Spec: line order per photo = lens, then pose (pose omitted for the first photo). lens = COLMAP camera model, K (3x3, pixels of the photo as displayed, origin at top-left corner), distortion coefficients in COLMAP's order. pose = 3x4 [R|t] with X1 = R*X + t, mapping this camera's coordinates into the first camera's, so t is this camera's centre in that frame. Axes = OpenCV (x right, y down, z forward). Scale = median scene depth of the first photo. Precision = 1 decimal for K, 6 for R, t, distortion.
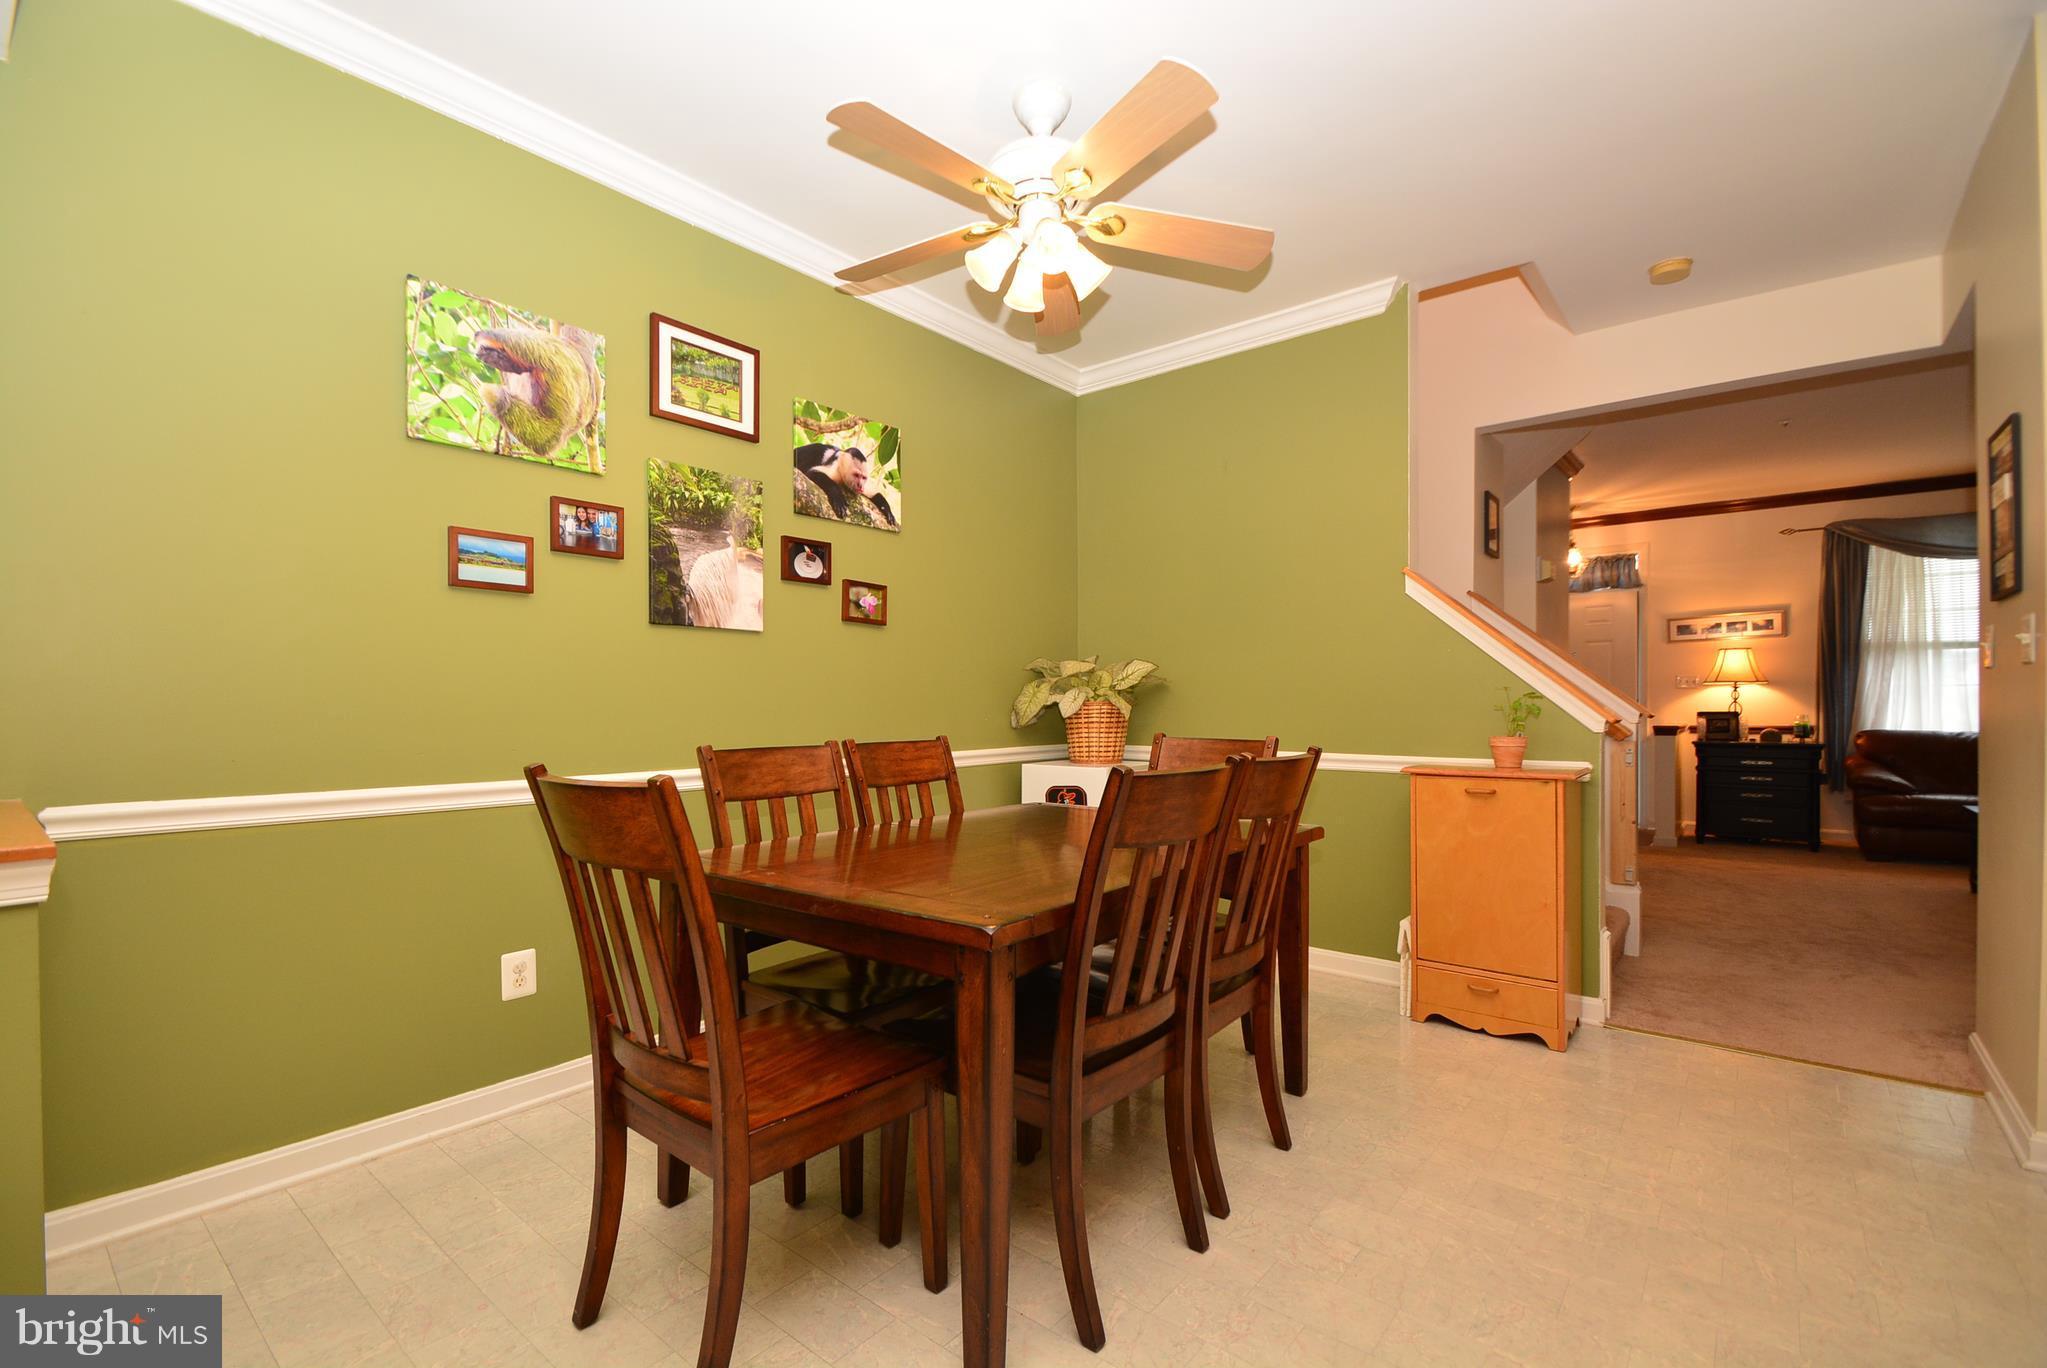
lens RADIAL K [[914.2, 0, 979.9], [0, 914.2, 714.6], [0, 0, 1]] dist [0.004015, -0.012446]
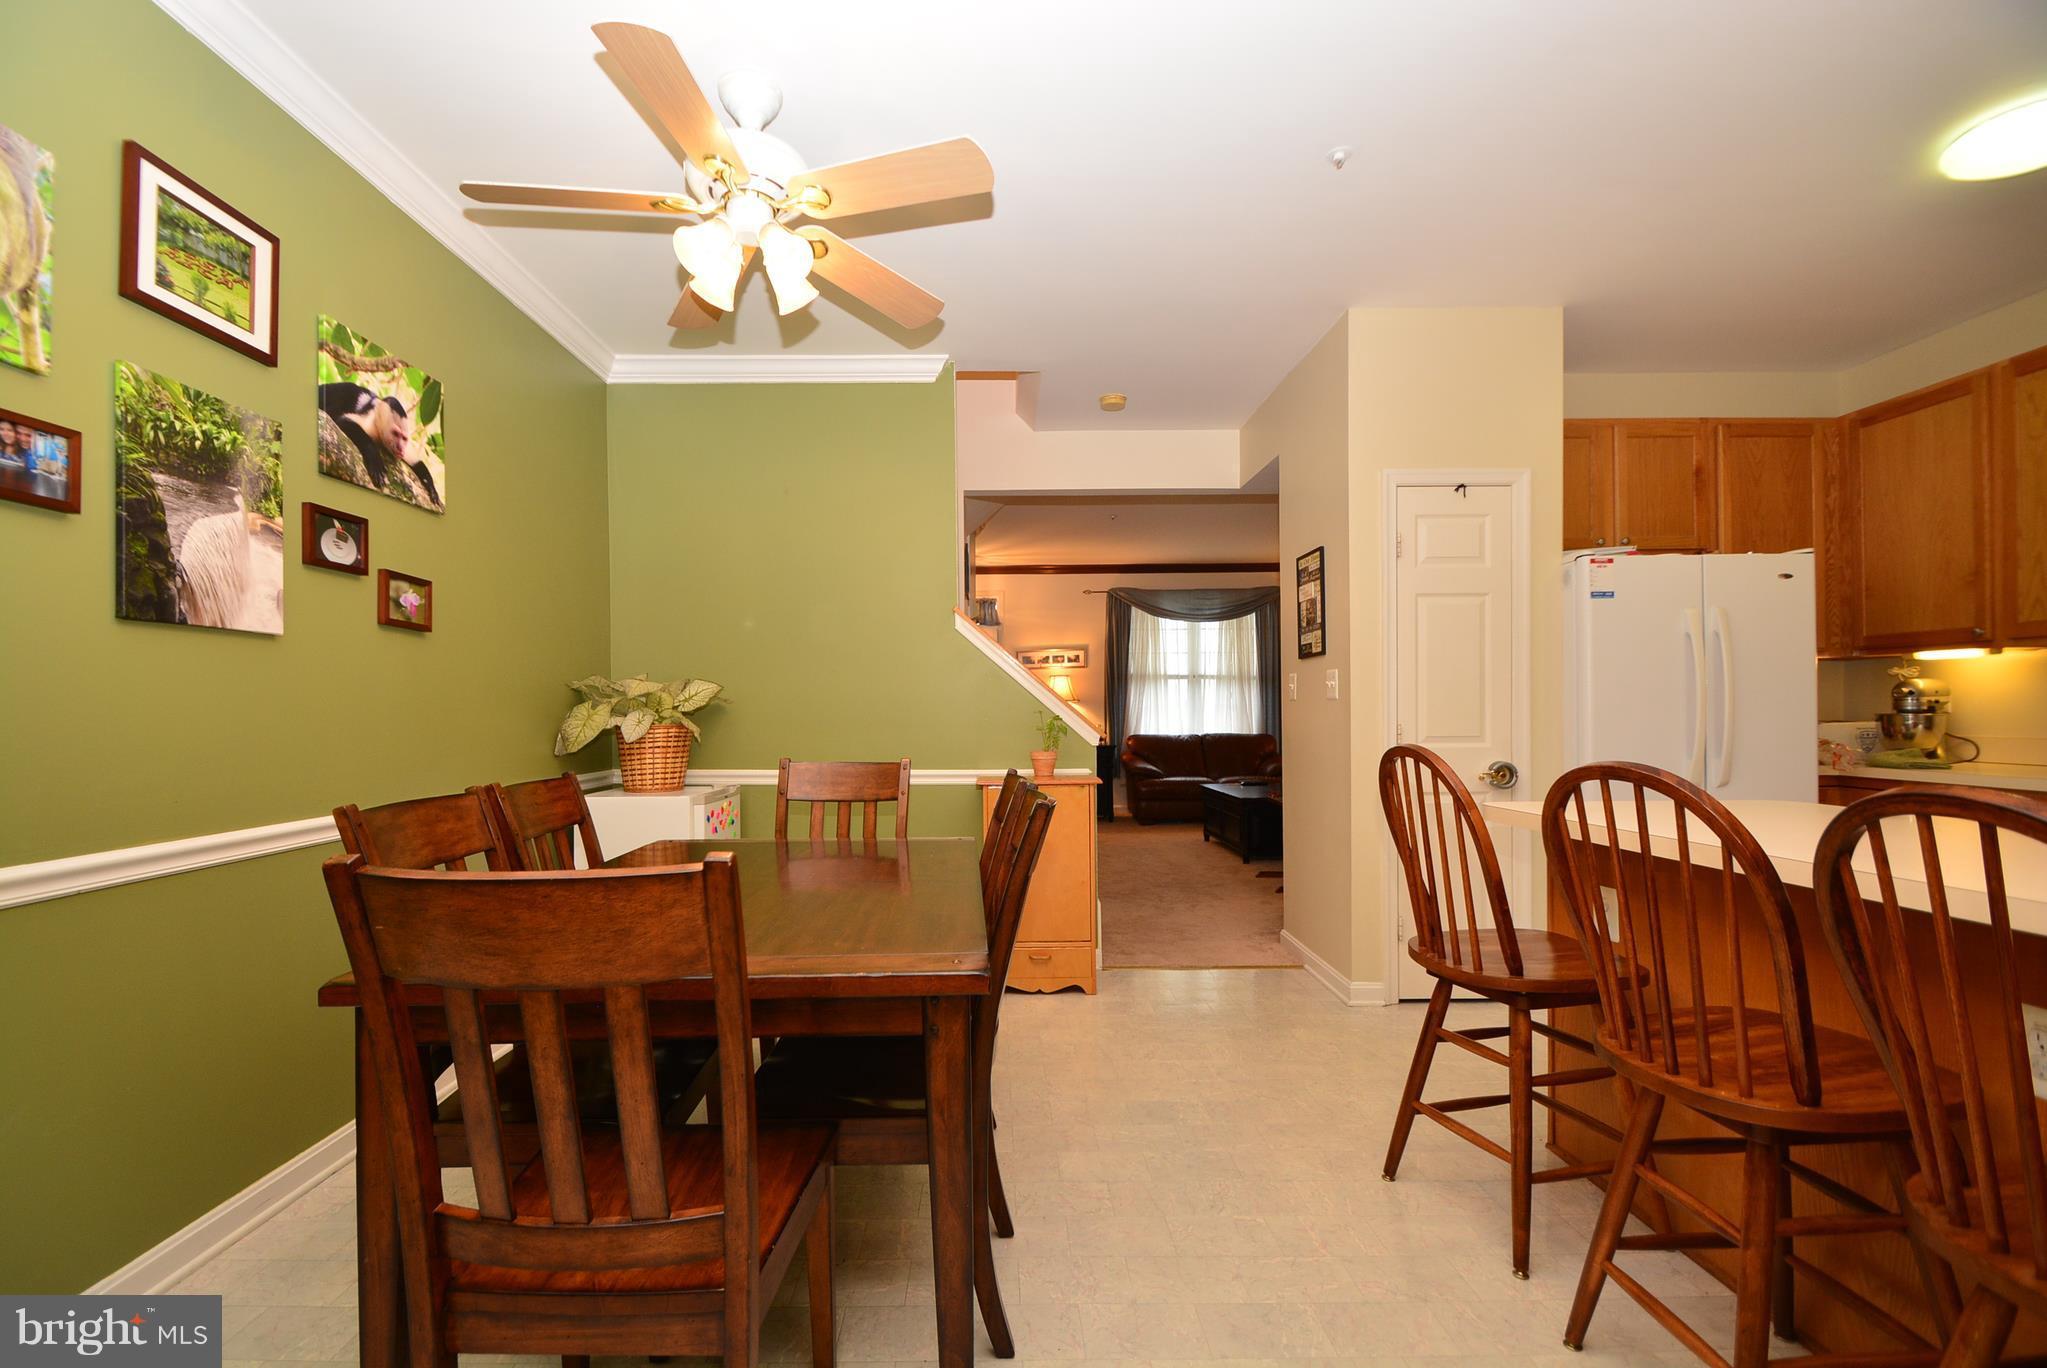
lens RADIAL K [[914.2, 0, 1015.3], [0, 914.2, 713.4], [0, 0, 1]] dist [0.004015, -0.012446]
pose [[0.743605, -0.004140, 0.668606, -0.292593], [0.011805, 0.999906, -0.006938, -0.019371], [-0.668515, 0.013052, 0.743584, 0.102769]]
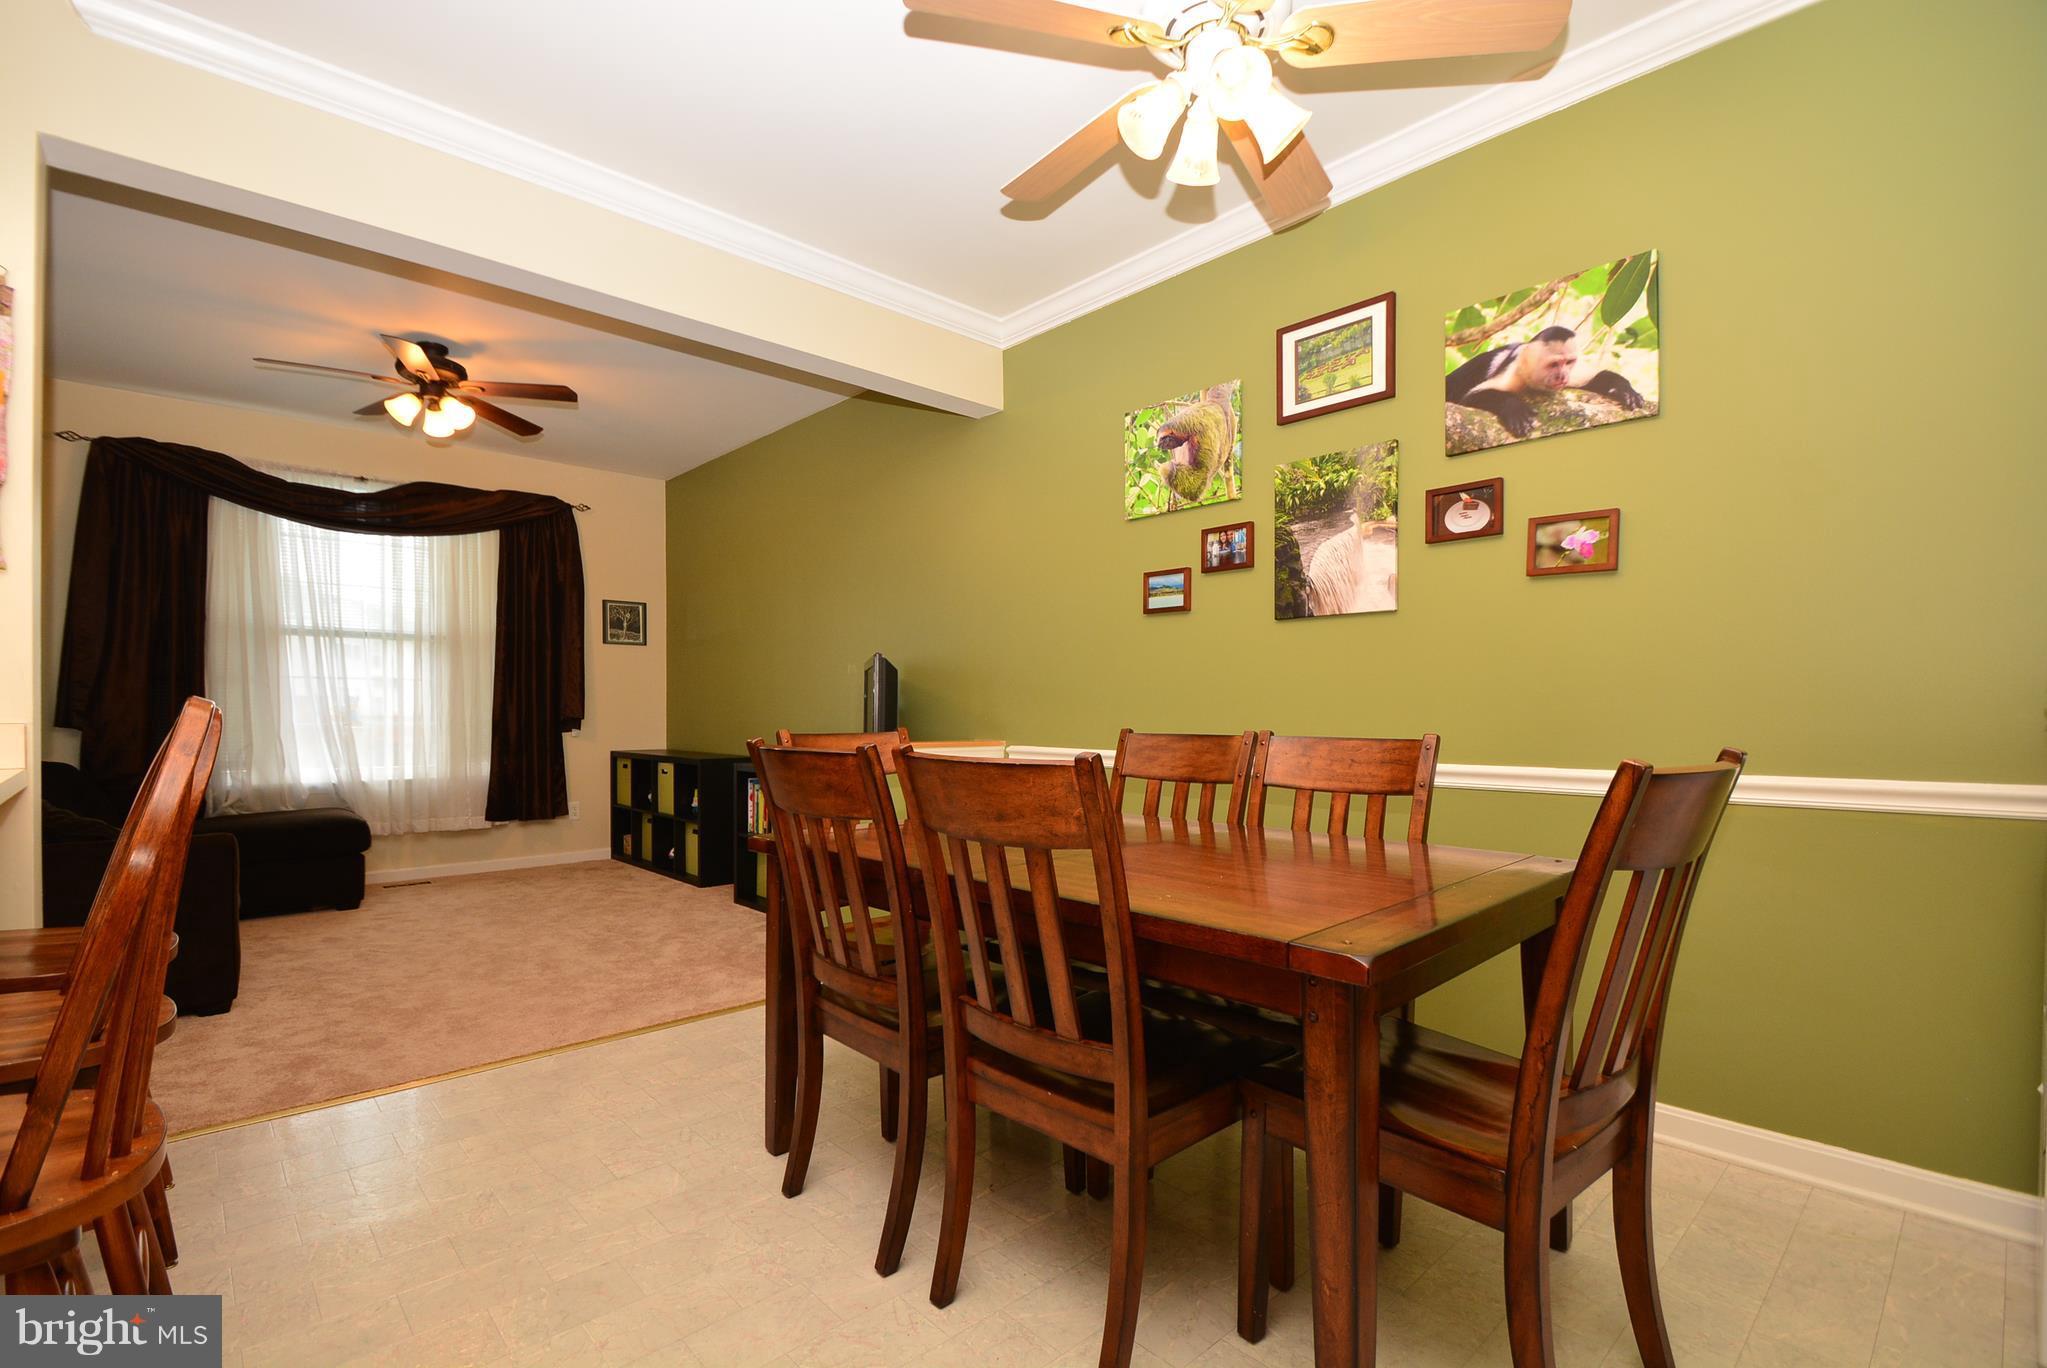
lens RADIAL K [[914.2, 0, 1010.3], [0, 914.2, 701.3], [0, 0, 1]] dist [0.004015, -0.012446]
pose [[-0.128014, 0.005393, -0.991758, 0.689249], [0.000102, 0.999985, 0.005425, -0.008637], [0.991772, 0.000594, -0.128013, 0.759082]]
